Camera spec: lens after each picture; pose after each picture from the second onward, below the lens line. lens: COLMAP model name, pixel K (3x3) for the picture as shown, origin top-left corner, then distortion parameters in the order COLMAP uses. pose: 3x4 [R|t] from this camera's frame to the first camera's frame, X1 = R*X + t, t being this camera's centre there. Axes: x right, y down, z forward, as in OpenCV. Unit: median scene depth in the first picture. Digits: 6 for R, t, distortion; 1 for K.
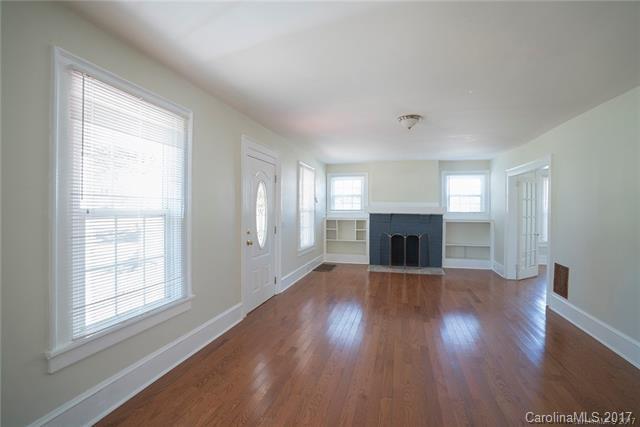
lens RADIAL K [[311.7, 0, 313.9], [0, 311.7, 208.6], [0, 0, 1]] dist [-0.027344, 0.011260]
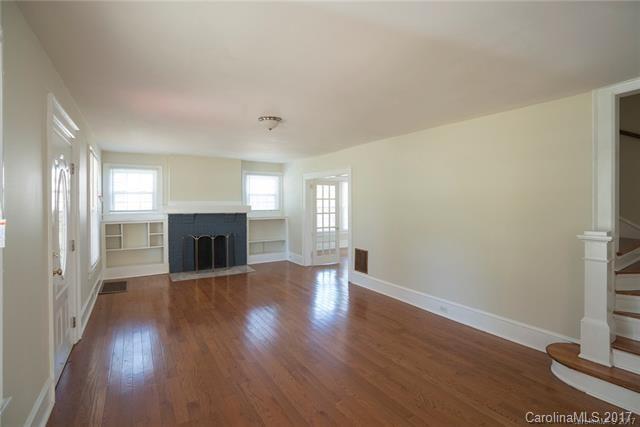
lens RADIAL K [[311.7, 0, 319.2], [0, 311.7, 209.6], [0, 0, 1]] dist [-0.027344, 0.011260]
pose [[0.662863, -0.023086, 0.748385, -0.194393], [0.005828, 0.999653, 0.025675, -0.017178], [-0.748718, -0.012658, 0.662768, 0.131900]]
